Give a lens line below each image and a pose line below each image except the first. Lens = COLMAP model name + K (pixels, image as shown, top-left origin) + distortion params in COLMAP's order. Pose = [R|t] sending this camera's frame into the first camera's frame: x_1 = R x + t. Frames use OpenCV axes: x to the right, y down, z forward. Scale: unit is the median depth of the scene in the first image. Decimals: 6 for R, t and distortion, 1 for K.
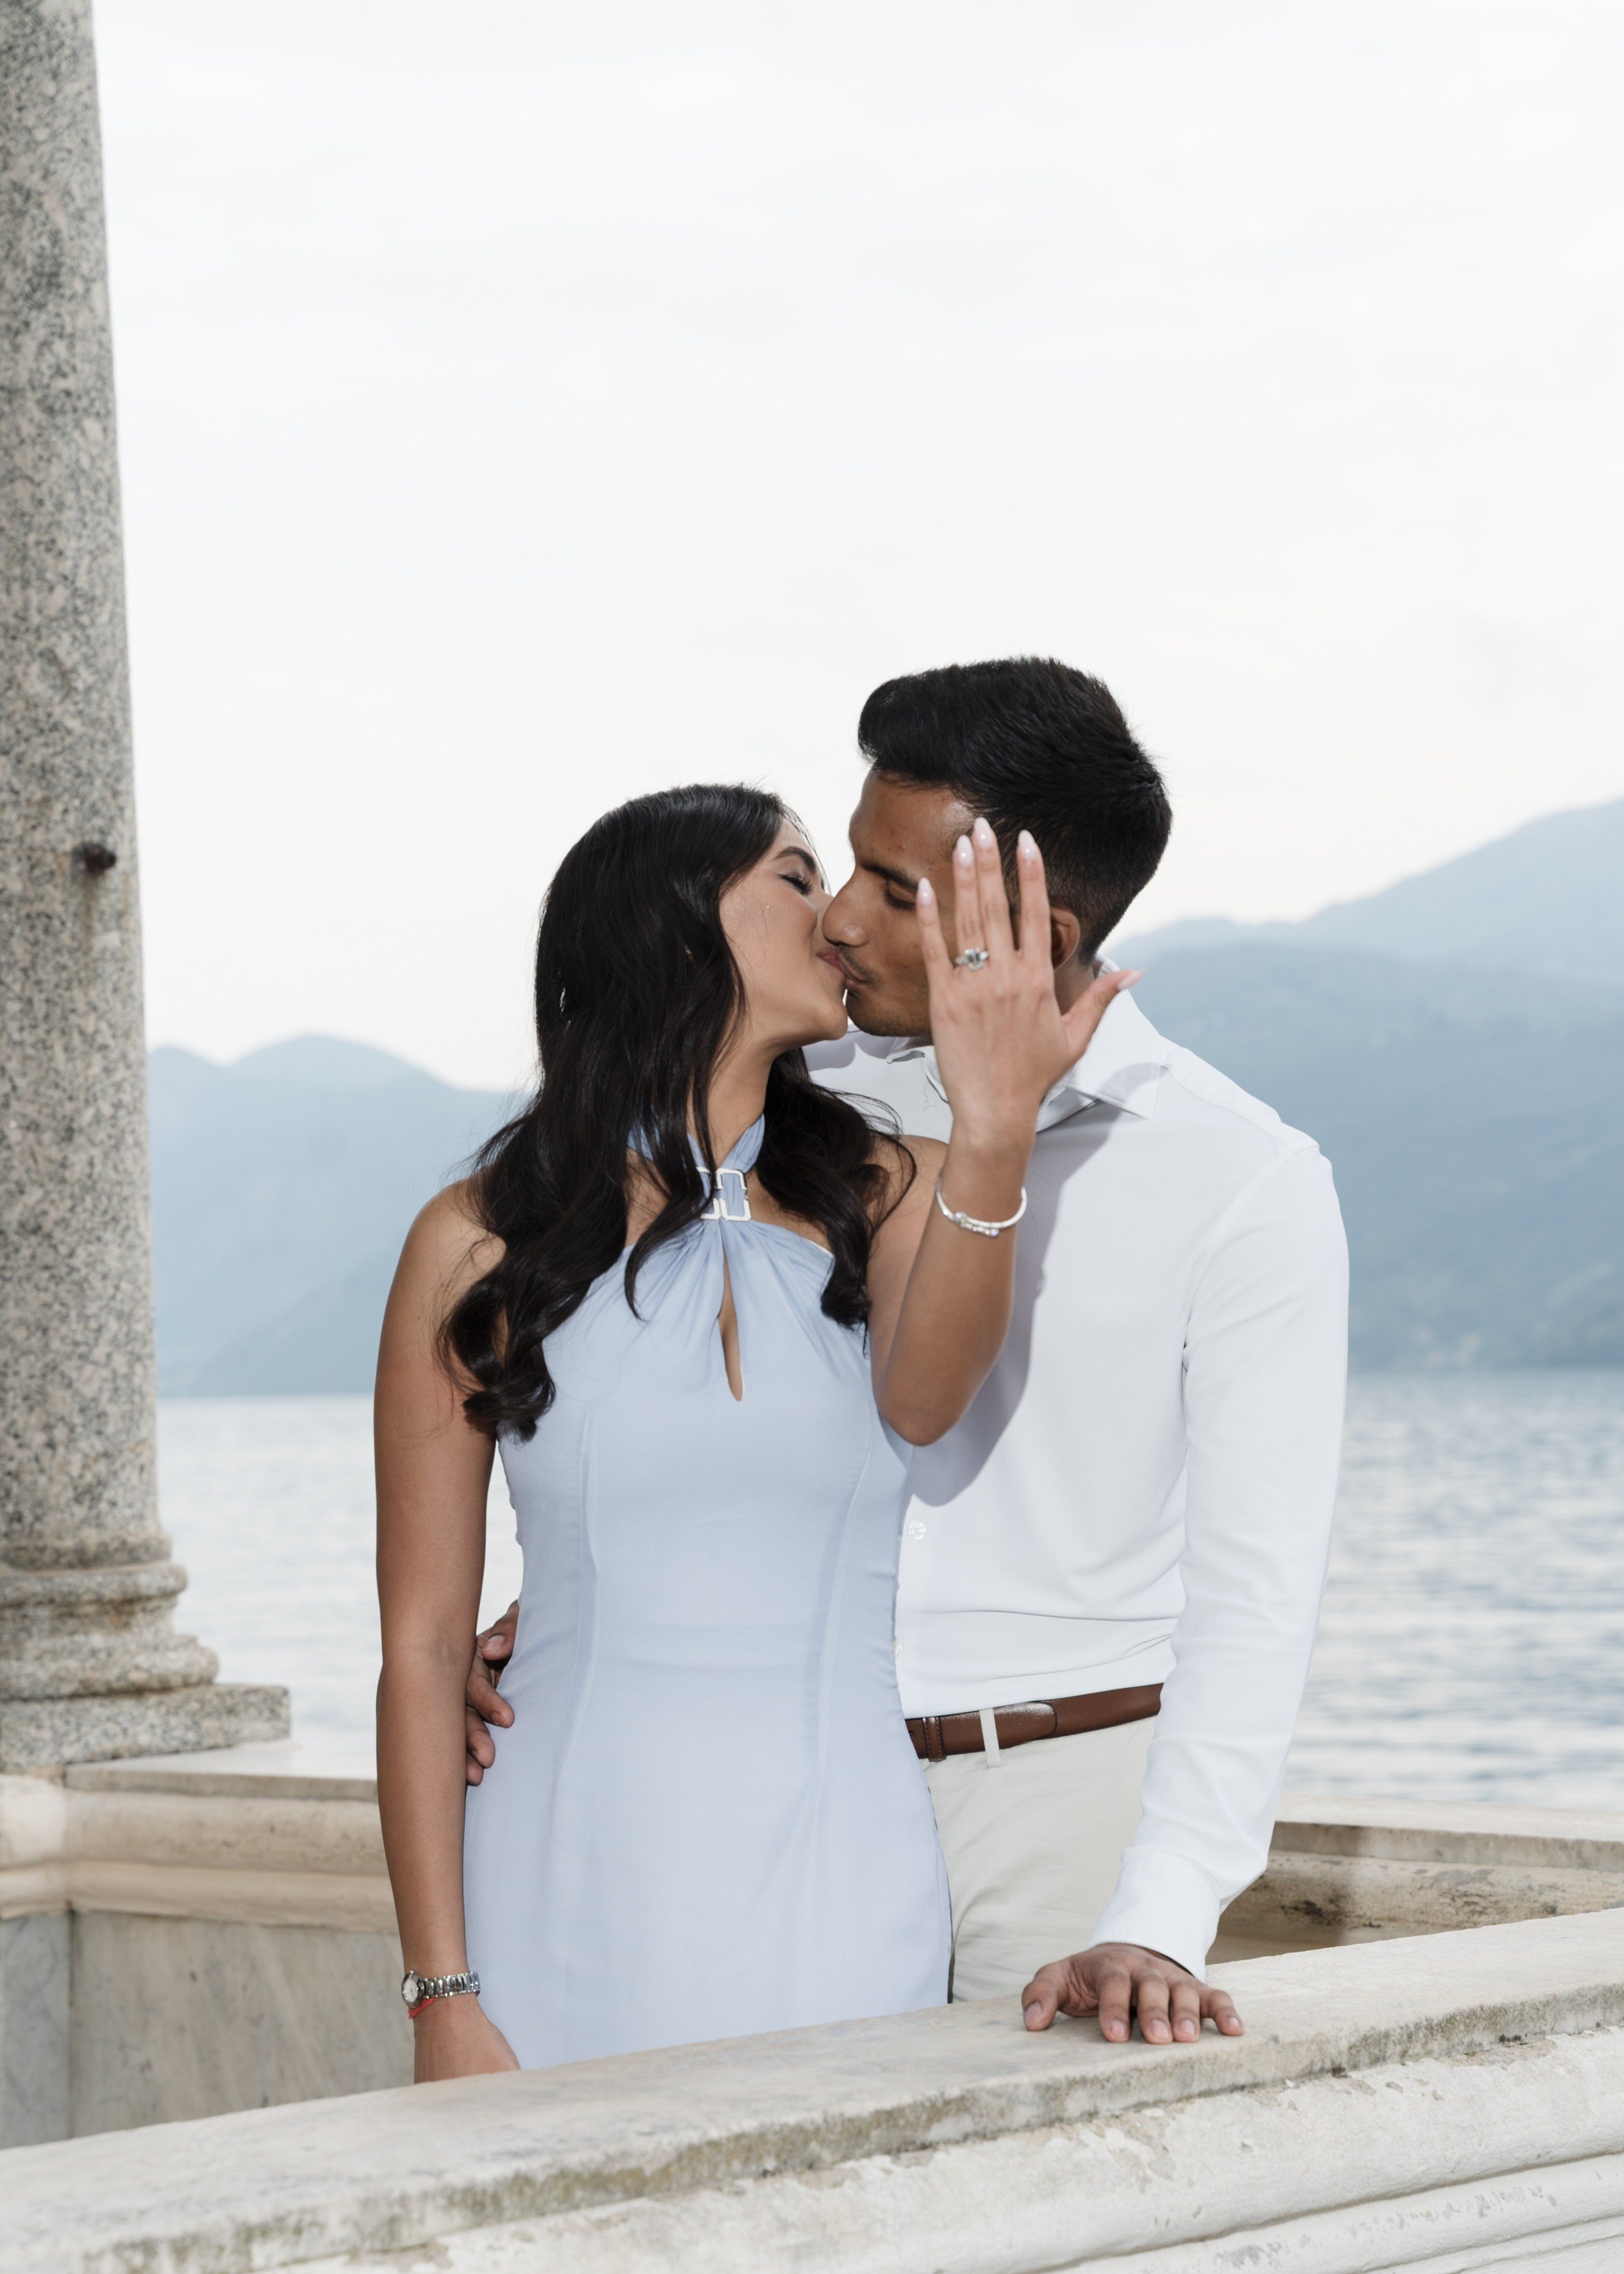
lens RADIAL K [[4927.9, 0, 800.5], [0, 4927.9, 1084.7], [0, 0, 1]] dist [0.198803, 0.113080]
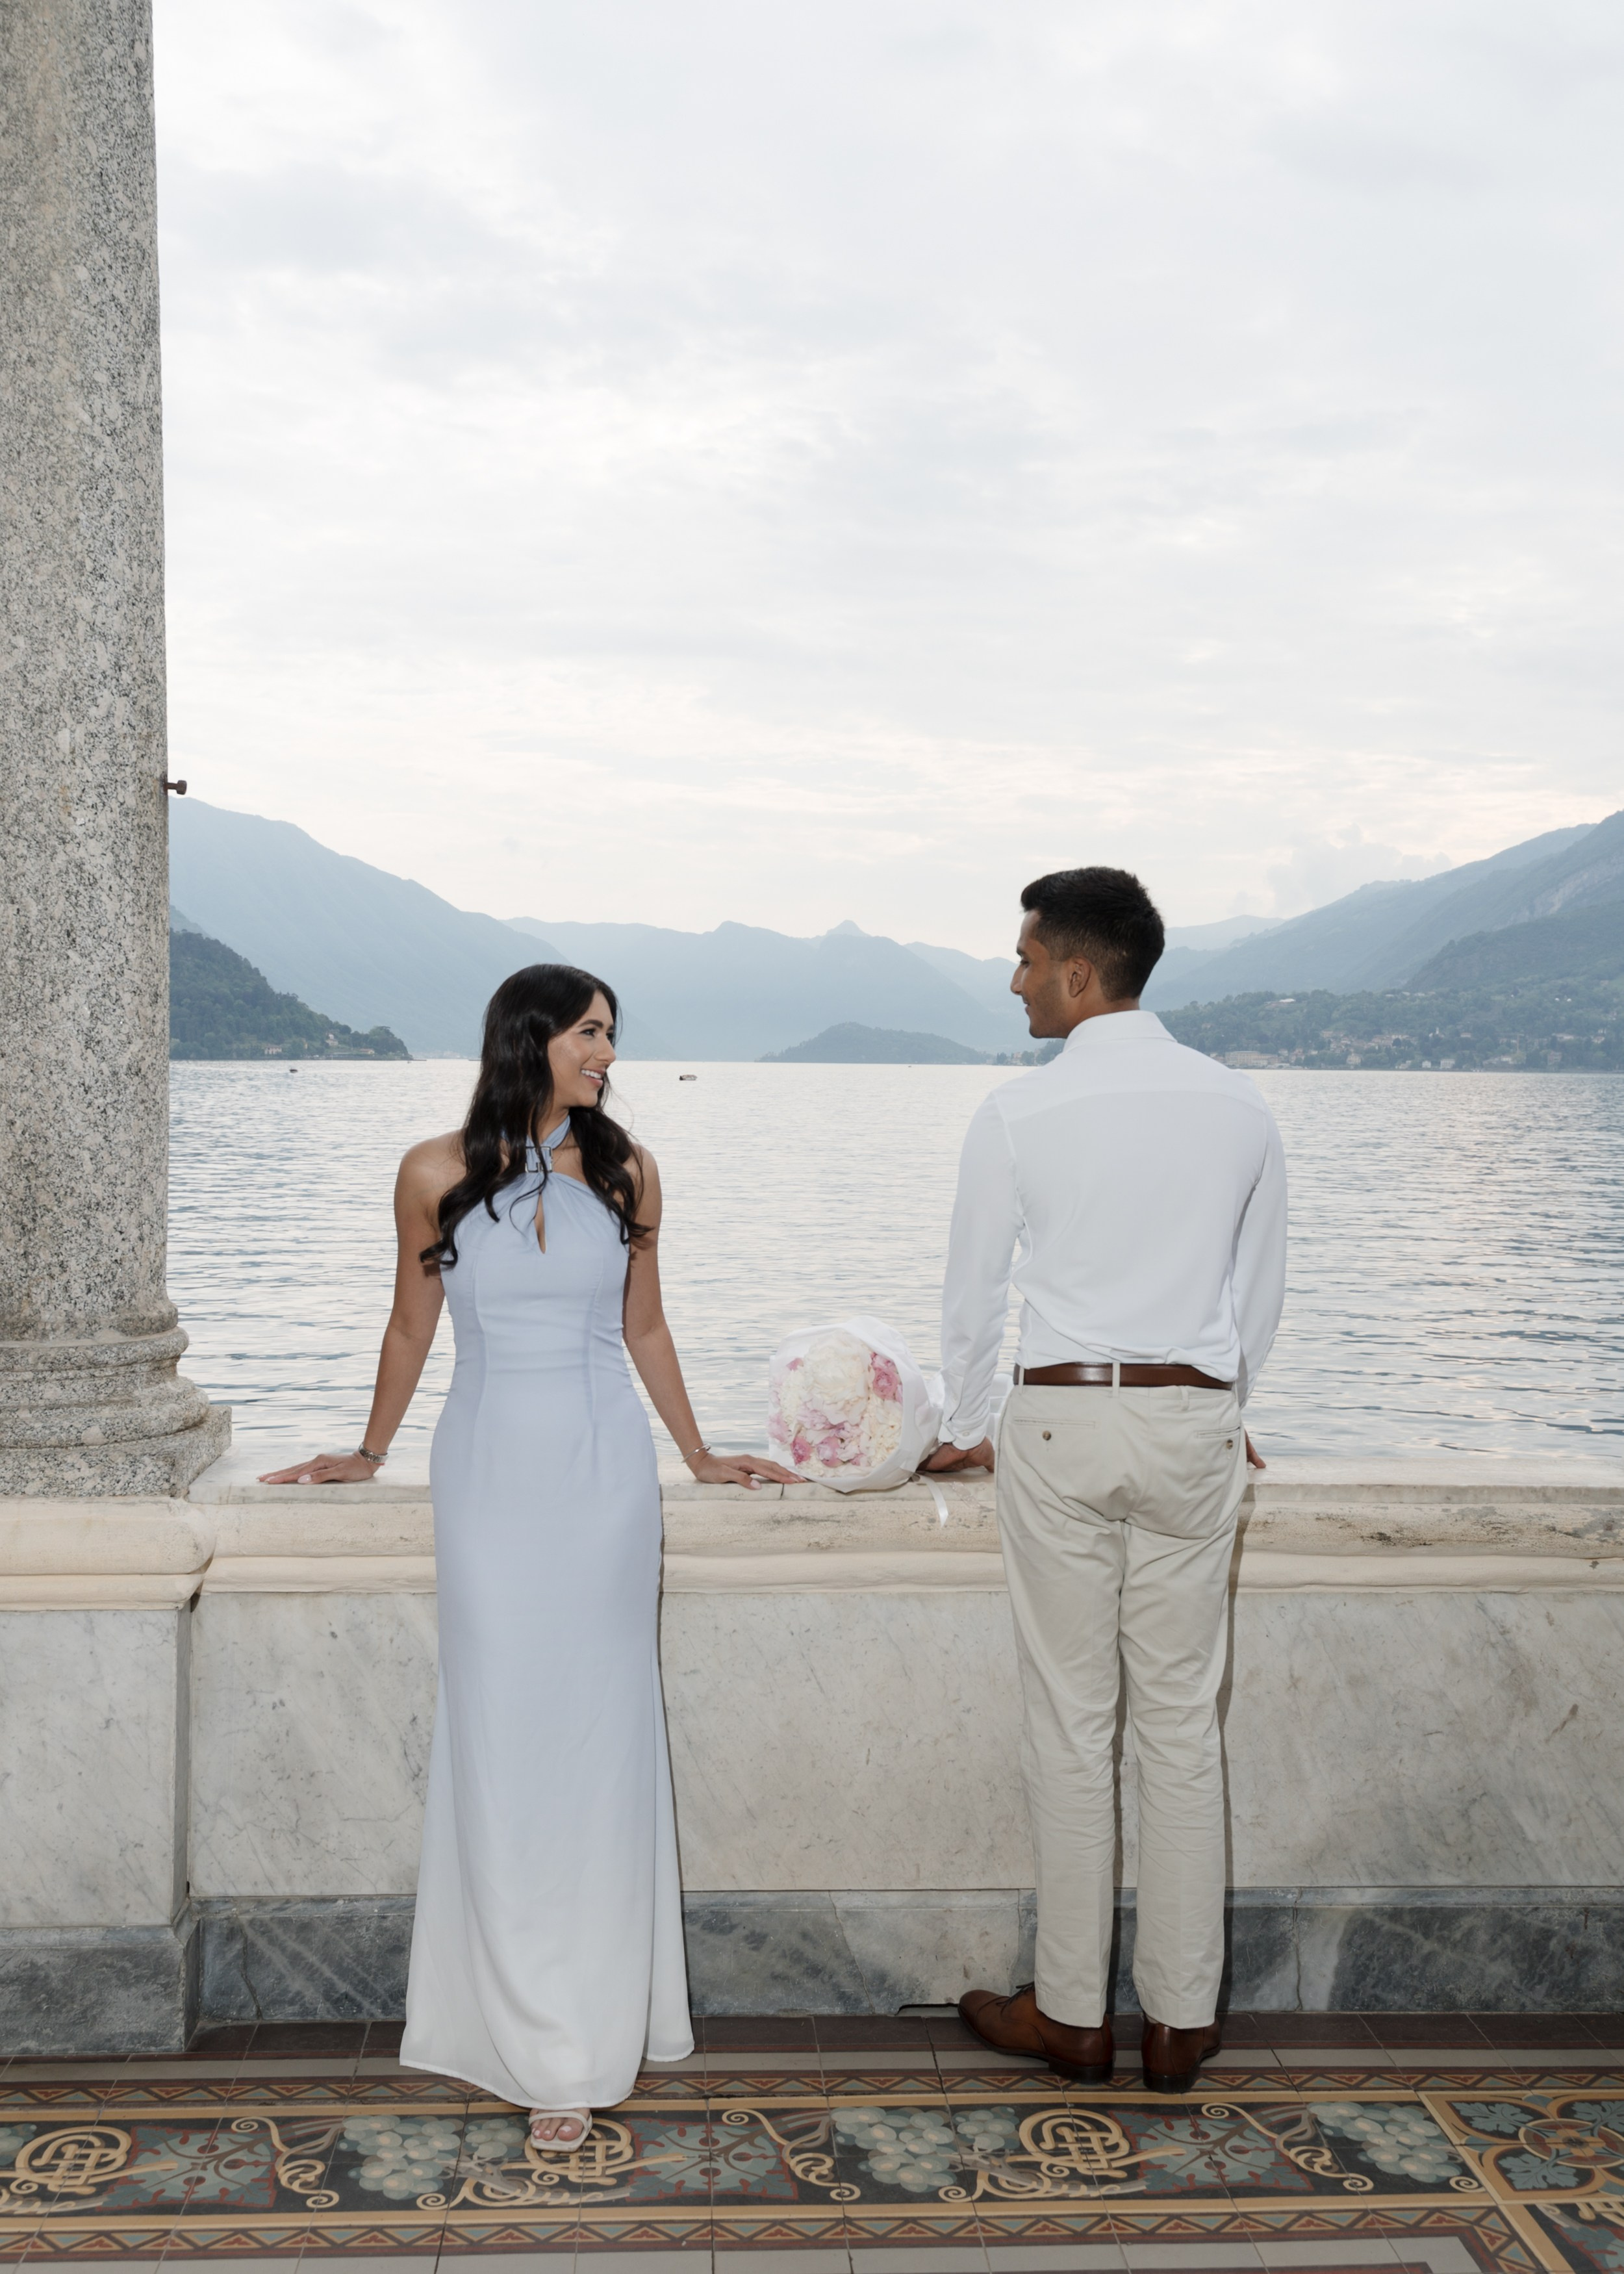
lens RADIAL K [[2304.3, 0, 790.0], [0, 2304.3, 1088.8], [0, 0, 1]] dist [0.050671, -0.039326]
pose [[0.707683, 0.023821, 0.706128, -0.460363], [-0.071068, 0.996763, 0.037599, -0.000896], [-0.702947, -0.076791, 0.707085, 0.459343]]
